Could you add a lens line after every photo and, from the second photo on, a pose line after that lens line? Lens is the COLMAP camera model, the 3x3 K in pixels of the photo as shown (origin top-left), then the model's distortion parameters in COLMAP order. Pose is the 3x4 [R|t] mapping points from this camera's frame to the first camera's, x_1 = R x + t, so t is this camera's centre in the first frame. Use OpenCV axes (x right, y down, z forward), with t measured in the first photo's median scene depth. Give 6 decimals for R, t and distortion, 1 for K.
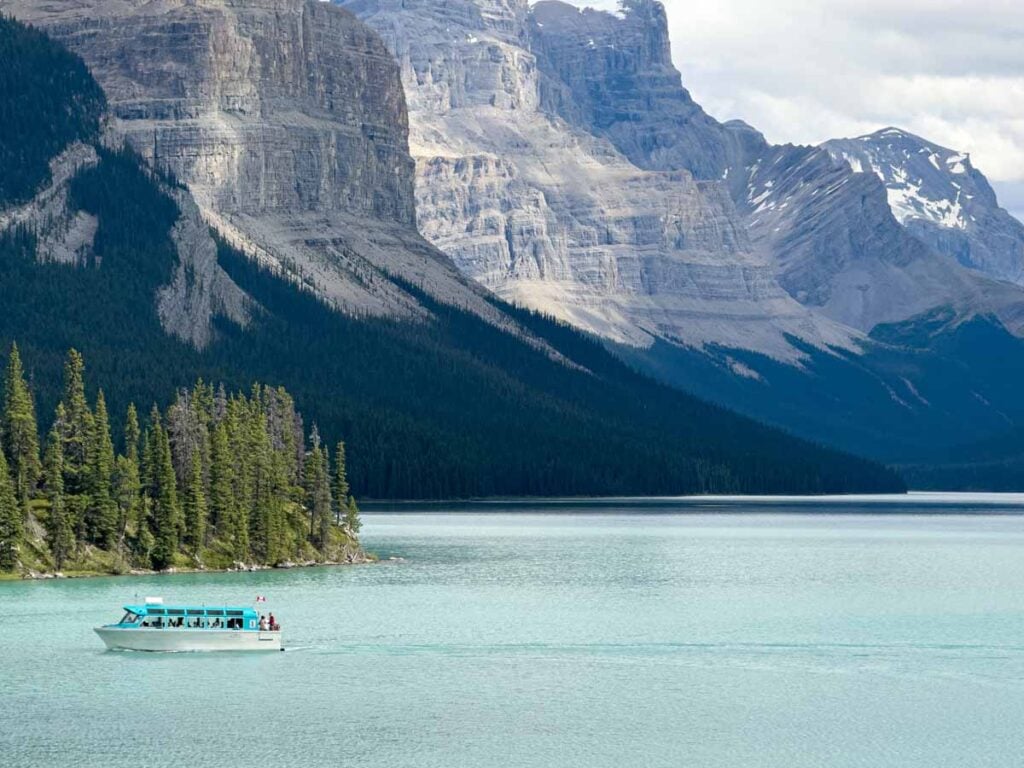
lens RADIAL K [[3780.8, 0, 512.0], [0, 3780.8, 384.0], [0, 0, 1]] dist [0.187406, 3.442219]
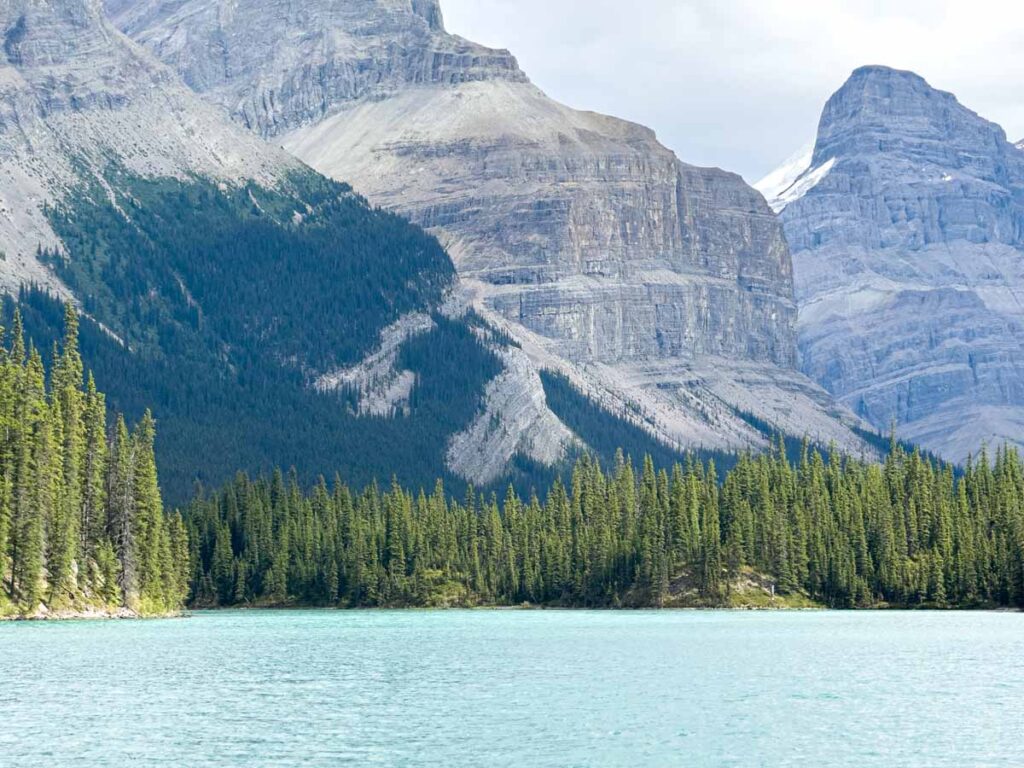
lens RADIAL K [[3780.8, 0, 512.0], [0, 3780.8, 384.0], [0, 0, 1]] dist [0.187406, 3.442219]
pose [[0.986831, -0.018464, -0.160698, 0.088473], [0.013399, 0.999381, -0.032541, -0.000996], [0.161199, 0.029959, 0.986467, -0.147246]]
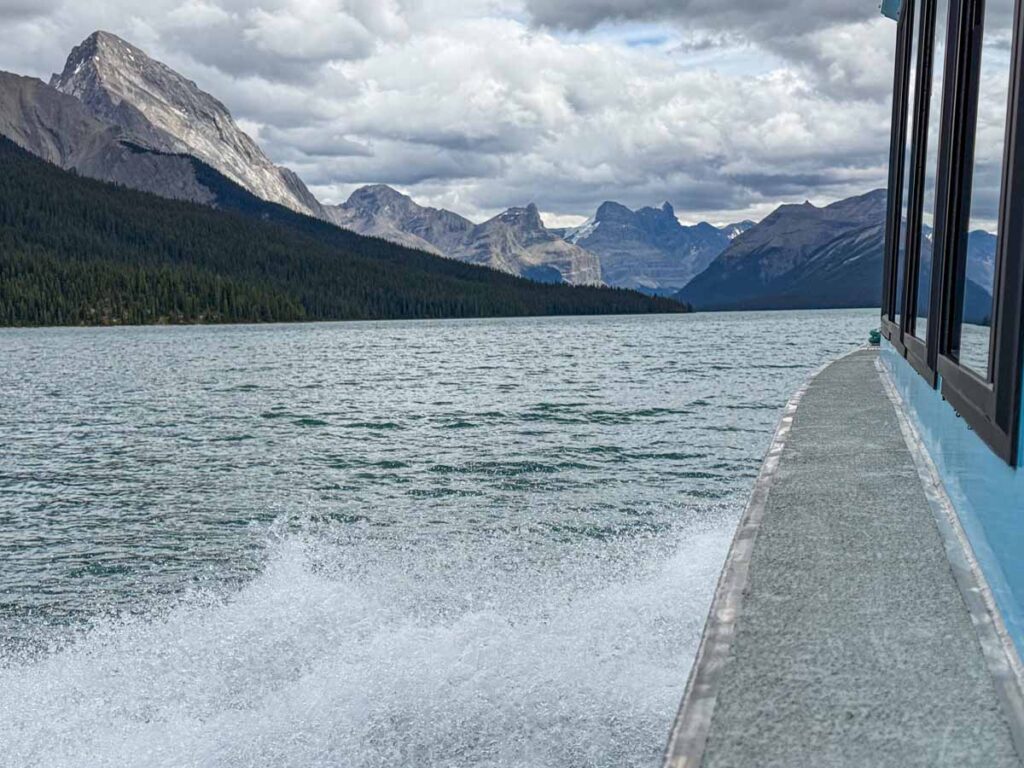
lens RADIAL K [[1784.9, 0, 512.0], [0, 1784.9, 384.0], [0, 0, 1]] dist [0.014356, 0.045642]
pose [[0.993317, -0.022687, -0.113168, 0.227529], [0.029437, 0.997863, 0.058337, -0.058623], [0.111602, -0.061279, 0.991862, -2.942485]]
